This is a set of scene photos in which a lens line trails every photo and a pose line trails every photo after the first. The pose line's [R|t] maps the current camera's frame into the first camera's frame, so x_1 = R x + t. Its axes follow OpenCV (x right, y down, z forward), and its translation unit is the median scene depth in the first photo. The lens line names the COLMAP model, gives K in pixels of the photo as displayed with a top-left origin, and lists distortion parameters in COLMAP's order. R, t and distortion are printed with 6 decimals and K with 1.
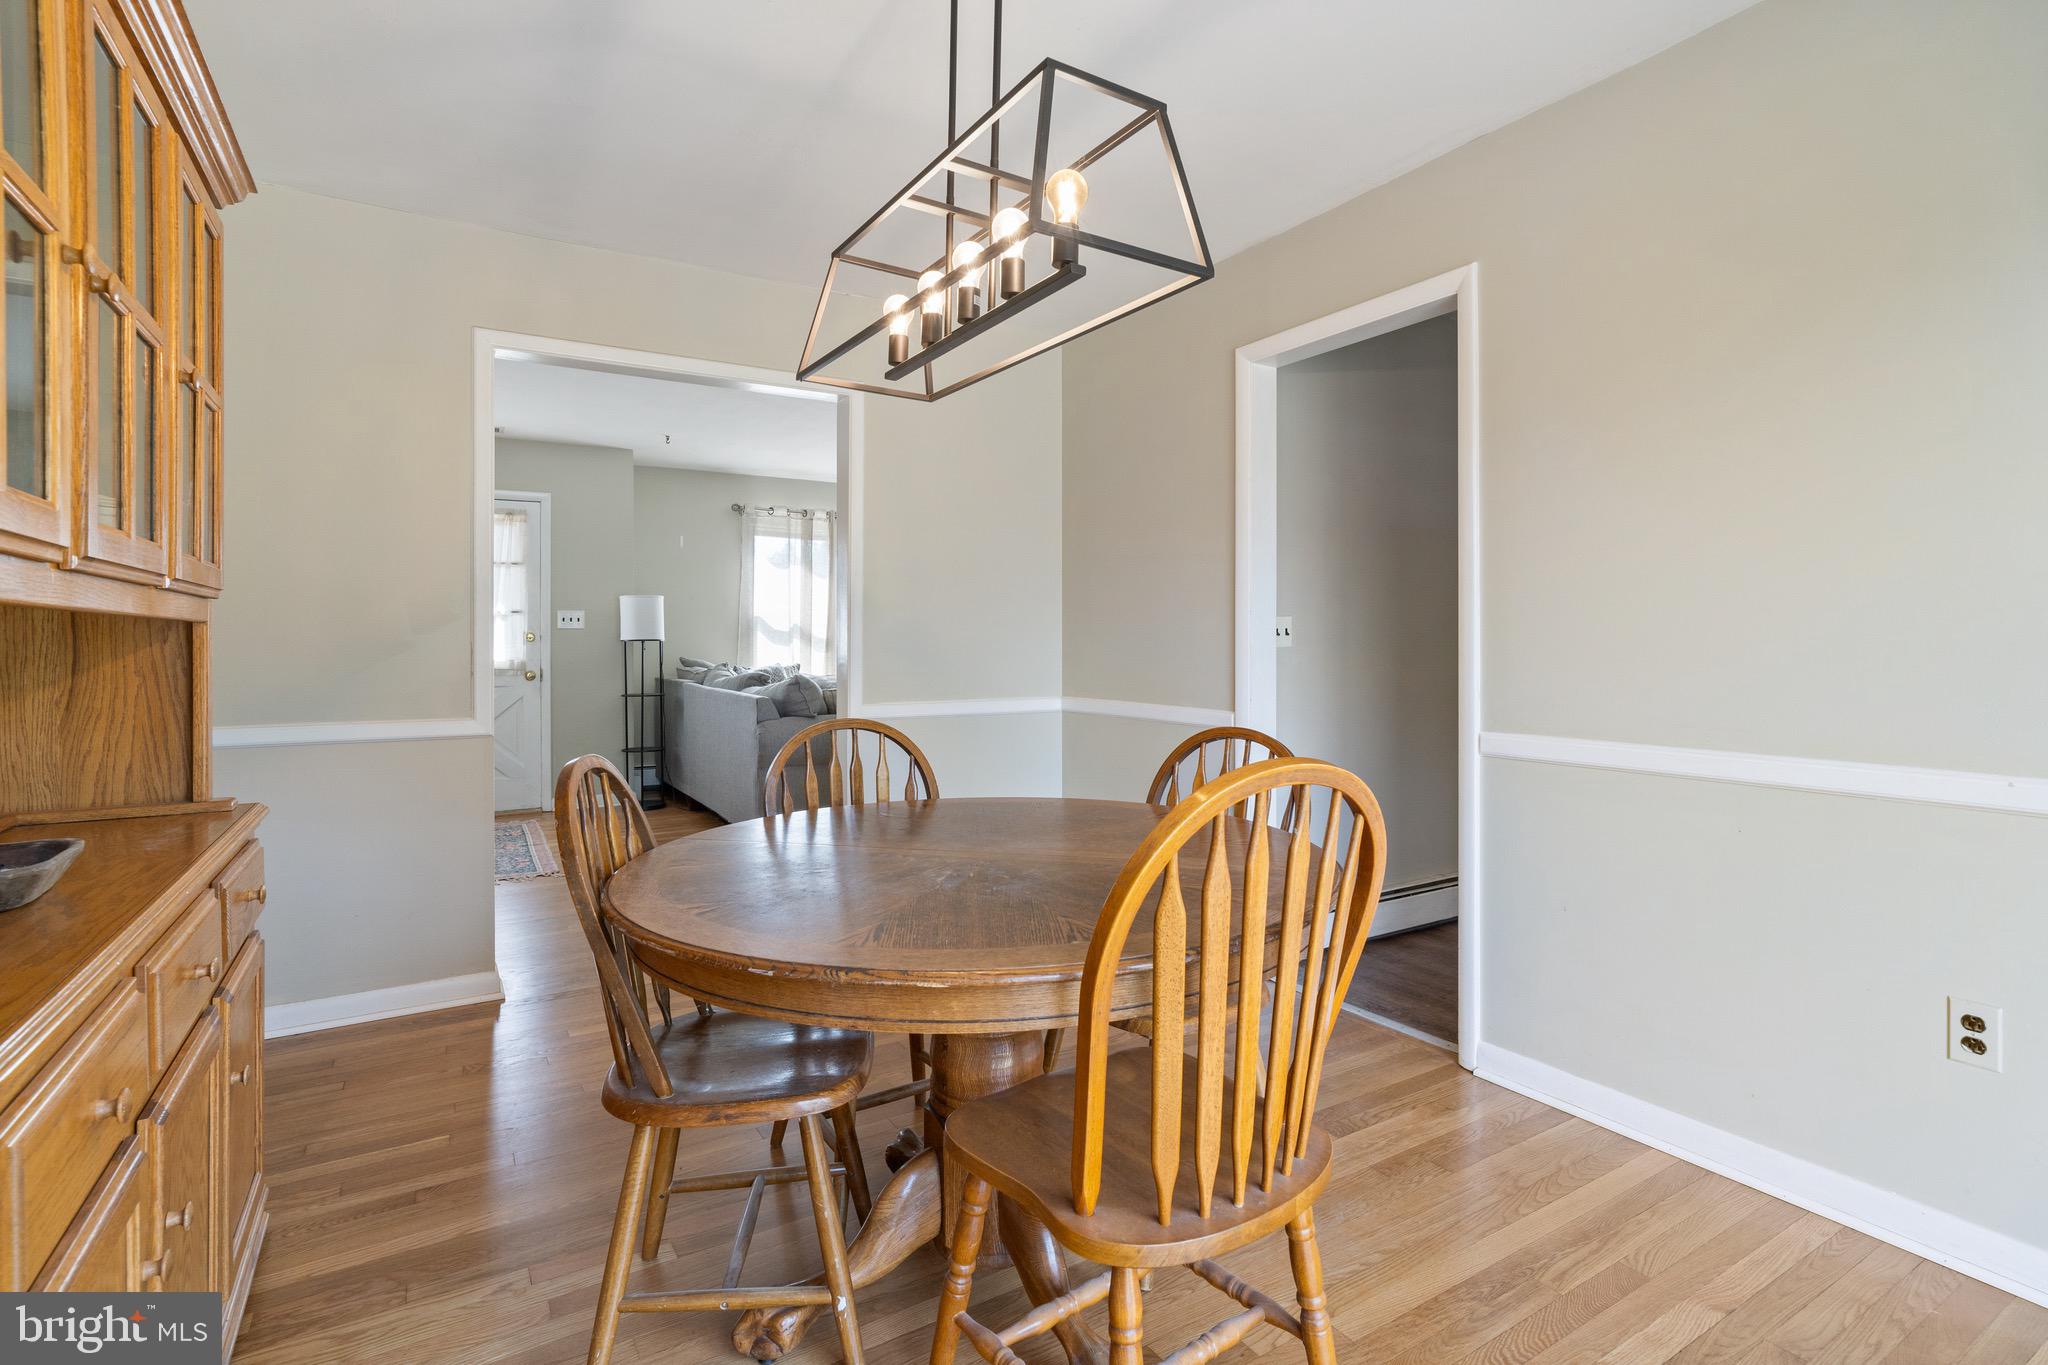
lens RADIAL K [[979.8, 0, 1027.6], [0, 979.8, 670.3], [0, 0, 1]] dist [-0.010361, 0.006031]
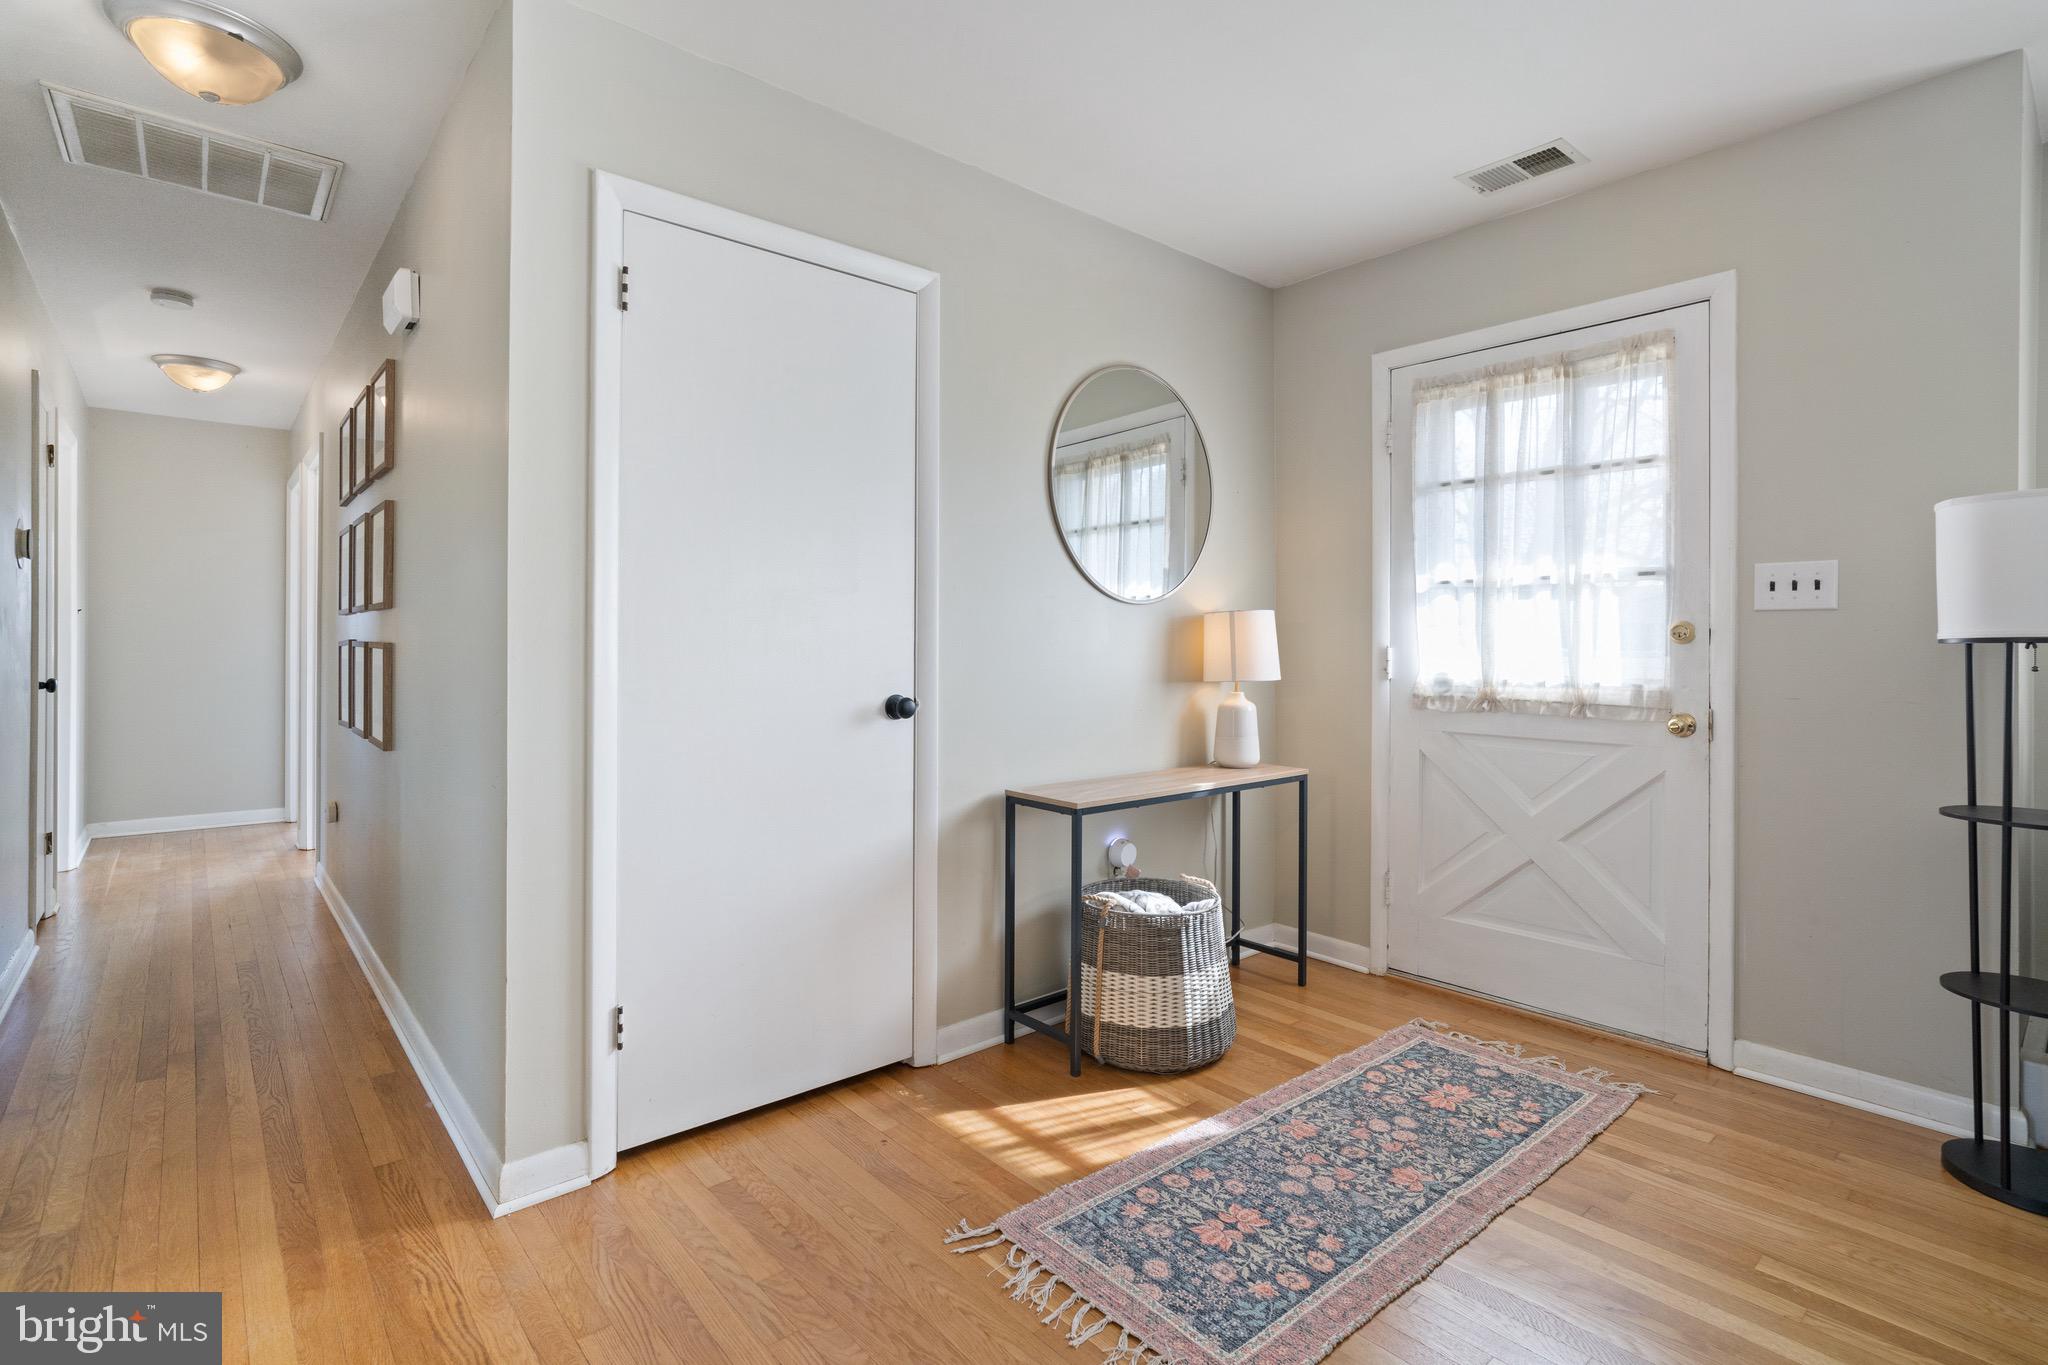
lens RADIAL K [[979.8, 0, 998.7], [0, 979.8, 639.3], [0, 0, 1]] dist [-0.010361, 0.006031]
pose [[0.140845, -0.004453, -0.990022, -0.138139], [-0.026946, 0.999602, -0.008329, -0.019545], [0.989665, 0.027850, 0.140669, 0.651746]]
